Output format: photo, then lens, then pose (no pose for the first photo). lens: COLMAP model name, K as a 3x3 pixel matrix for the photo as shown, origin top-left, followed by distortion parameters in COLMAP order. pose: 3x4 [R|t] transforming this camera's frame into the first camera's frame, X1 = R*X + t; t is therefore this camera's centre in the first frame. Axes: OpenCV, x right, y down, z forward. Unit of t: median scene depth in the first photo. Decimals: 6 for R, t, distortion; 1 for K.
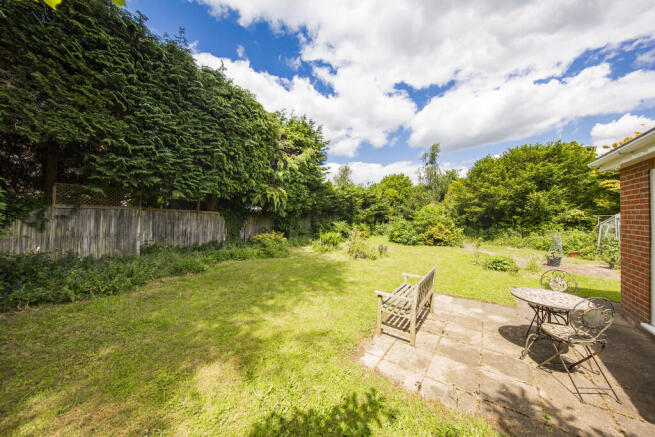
lens RADIAL K [[206.2, 0, 325.5], [0, 206.2, 214.9], [0, 0, 1]] dist [-0.008415, 0.000174]
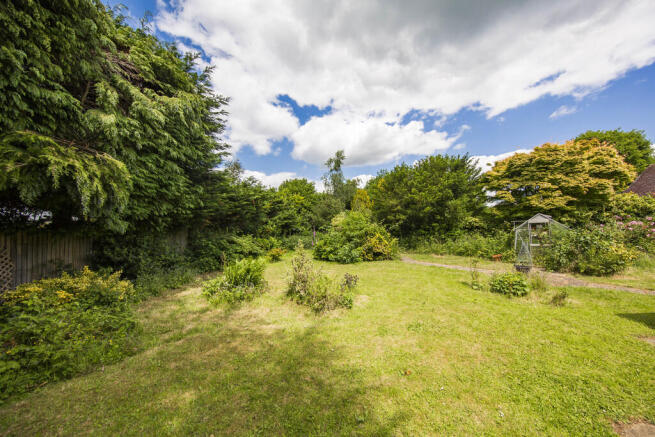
lens RADIAL K [[206.2, 0, 328.0], [0, 206.2, 221.4], [0, 0, 1]] dist [-0.008415, 0.000174]
pose [[0.839163, -0.007280, 0.543832, -0.063606], [0.018978, 0.999693, -0.015903, 0.002149], [-0.543549, 0.023666, 0.839044, 0.361059]]
